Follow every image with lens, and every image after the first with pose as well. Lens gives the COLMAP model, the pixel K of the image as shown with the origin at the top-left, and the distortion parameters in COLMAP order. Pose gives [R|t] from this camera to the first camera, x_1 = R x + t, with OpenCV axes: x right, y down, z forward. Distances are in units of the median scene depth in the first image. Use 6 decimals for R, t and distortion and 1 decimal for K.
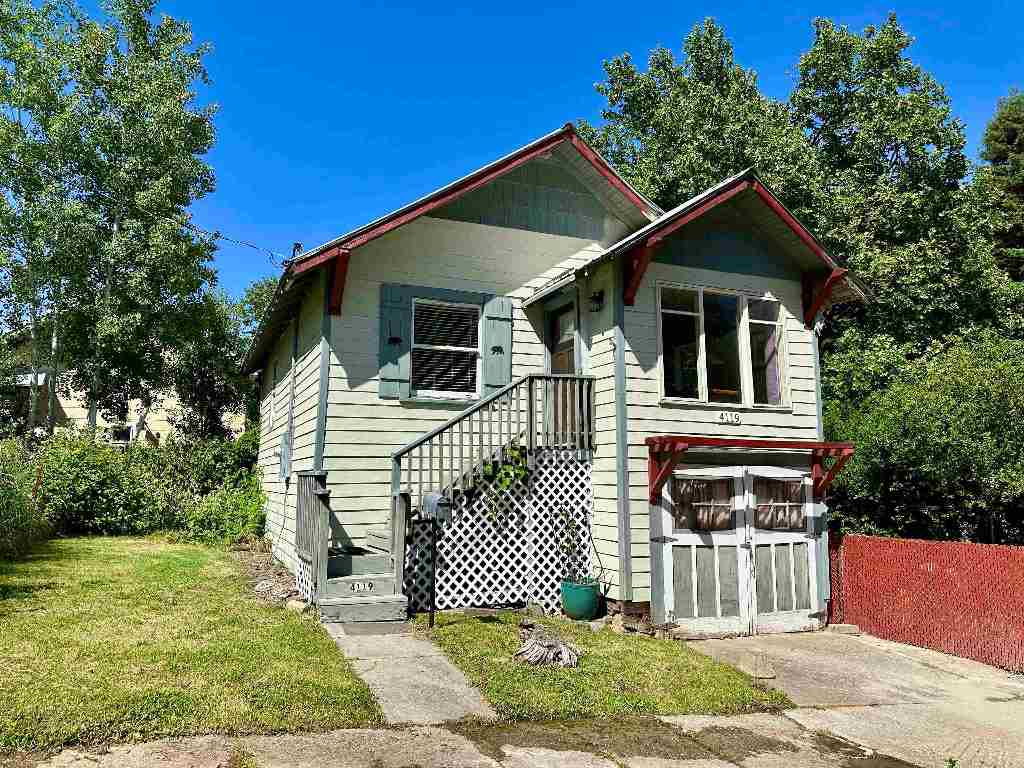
lens RADIAL K [[712.4, 0, 509.1], [0, 712.4, 379.0], [0, 0, 1]] dist [0.114796, -0.174314]
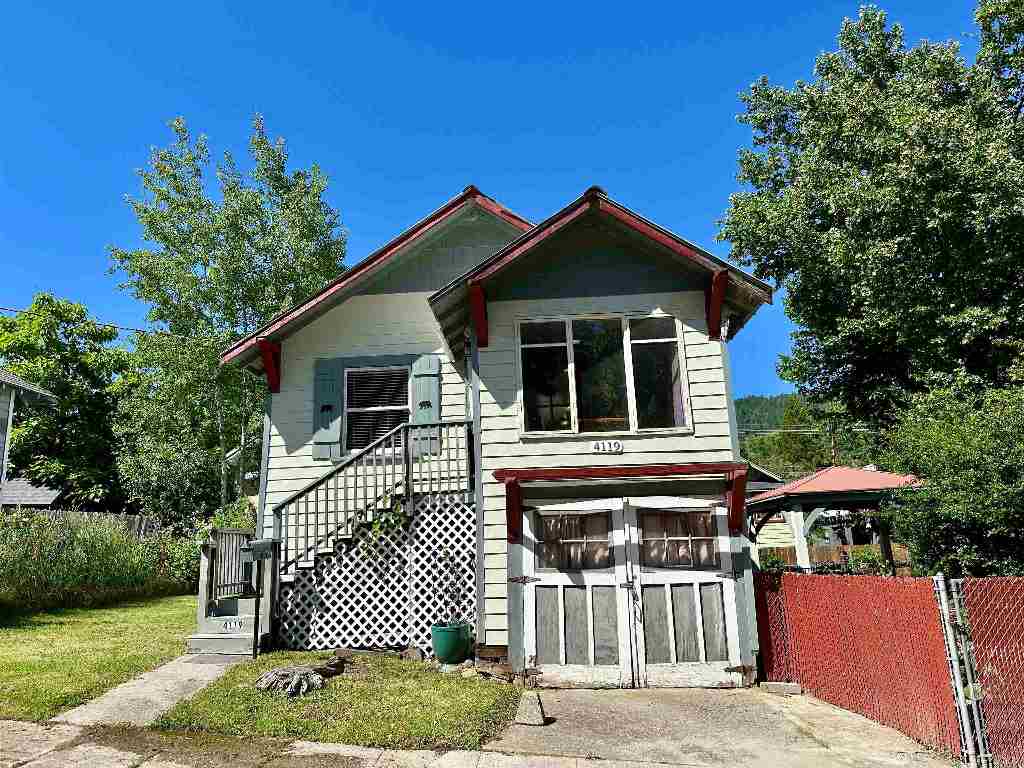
lens RADIAL K [[712.4, 0, 509.1], [0, 712.4, 379.0], [0, 0, 1]] dist [0.114796, -0.174314]
pose [[0.901589, -0.137081, -0.410300, 0.612515], [0.097465, 0.988447, -0.116072, 0.064903], [0.421471, 0.064659, 0.904534, 0.098452]]
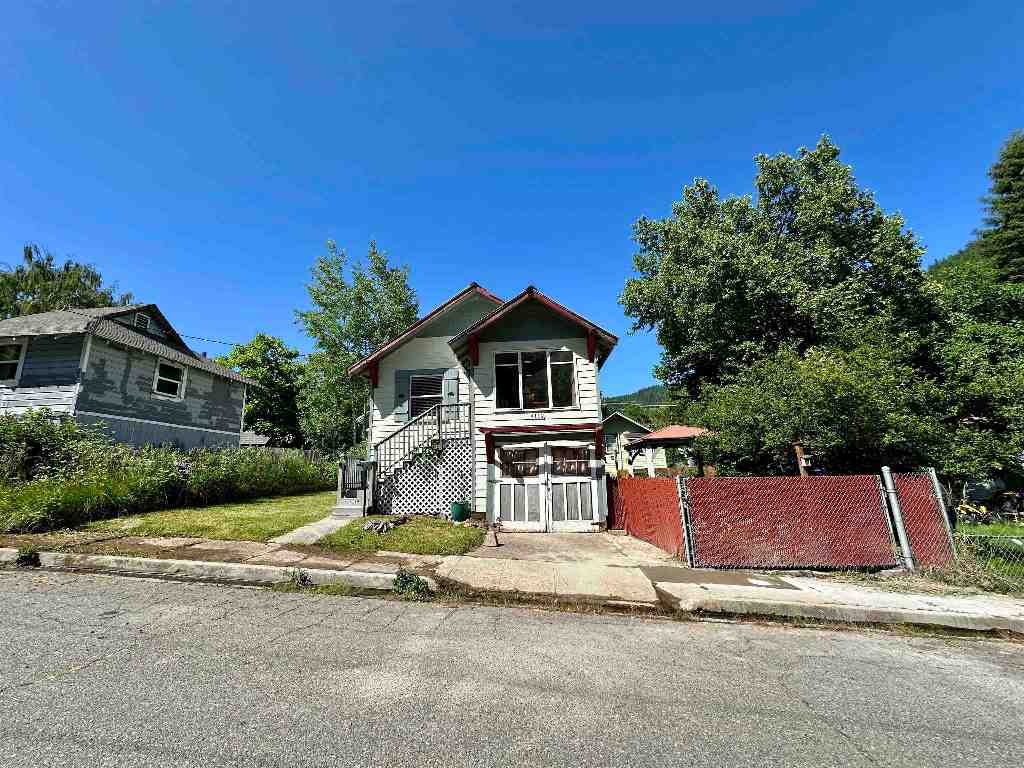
lens RADIAL K [[406.4, 0, 512.0], [0, 406.4, 384.0], [0, 0, 1]] dist [-0.000079, -0.000111]
pose [[0.894733, -0.129223, -0.427498, 0.745276], [0.096593, 0.990561, -0.097259, 0.070820], [0.436031, 0.045727, 0.898769, 0.009926]]
